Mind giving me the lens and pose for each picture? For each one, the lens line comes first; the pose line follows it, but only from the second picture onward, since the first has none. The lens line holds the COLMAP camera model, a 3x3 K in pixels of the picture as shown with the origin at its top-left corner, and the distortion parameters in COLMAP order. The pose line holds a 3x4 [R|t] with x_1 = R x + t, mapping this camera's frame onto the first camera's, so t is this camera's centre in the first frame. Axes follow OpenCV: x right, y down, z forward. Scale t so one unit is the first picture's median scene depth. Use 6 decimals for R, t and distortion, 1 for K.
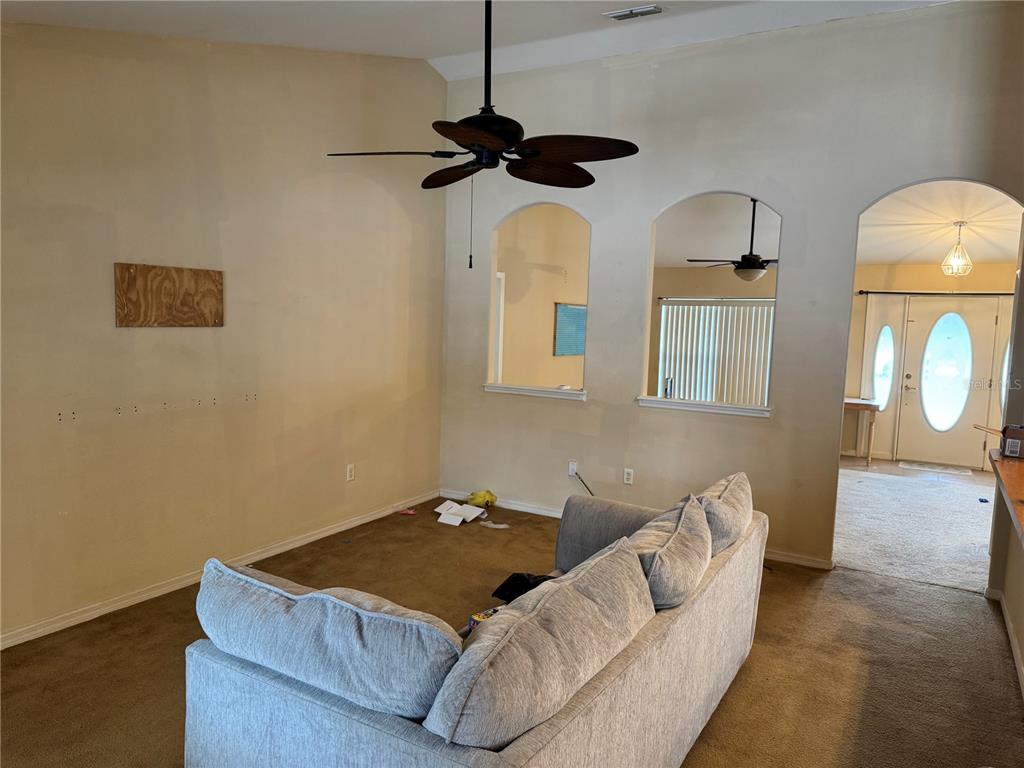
lens RADIAL K [[736.2, 0, 510.7], [0, 736.2, 383.1], [0, 0, 1]] dist [0.081061, -0.080699]
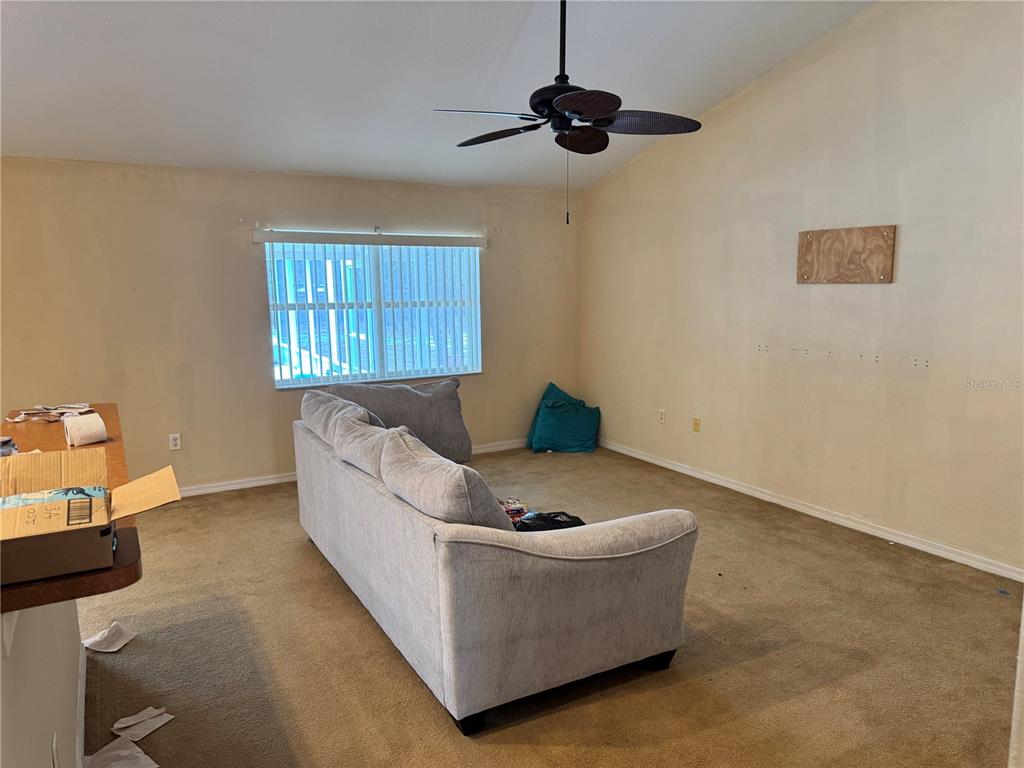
lens RADIAL K [[736.2, 0, 512.7], [0, 736.2, 384.4], [0, 0, 1]] dist [0.081061, -0.080699]
pose [[-0.496725, 0.100761, -0.862039, 0.742436], [-0.086003, 0.982635, 0.164414, -0.068012], [0.863637, 0.155807, -0.479433, 1.122375]]
